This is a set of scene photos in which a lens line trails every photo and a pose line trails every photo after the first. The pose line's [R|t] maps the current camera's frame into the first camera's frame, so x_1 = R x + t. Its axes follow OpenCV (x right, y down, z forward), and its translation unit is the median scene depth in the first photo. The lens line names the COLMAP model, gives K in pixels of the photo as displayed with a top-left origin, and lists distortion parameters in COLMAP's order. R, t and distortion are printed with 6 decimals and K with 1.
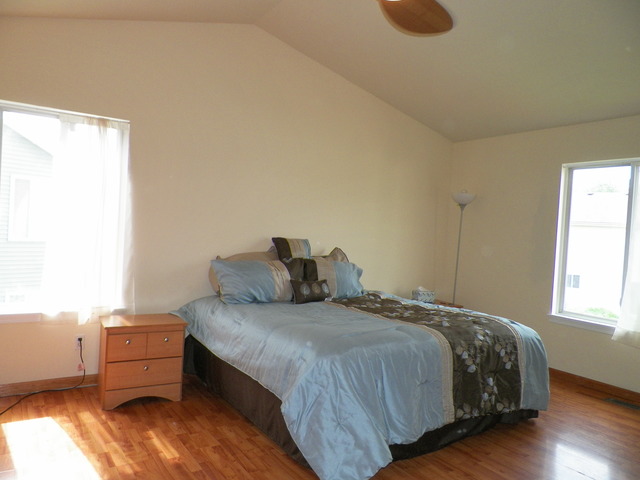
lens RADIAL K [[486.2, 0, 319.9], [0, 486.2, 238.0], [0, 0, 1]] dist [0.013621, -0.008654]
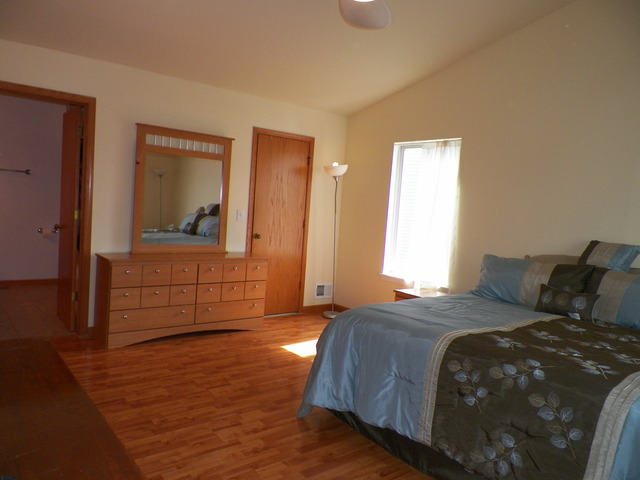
lens RADIAL K [[486.2, 0, 319.9], [0, 486.2, 238.0], [0, 0, 1]] dist [0.013621, -0.008654]
pose [[0.088085, 0.022391, -0.995861, 0.852684], [-0.096109, 0.995274, 0.013877, 0.031655], [0.991466, 0.094489, 0.089821, 0.574959]]
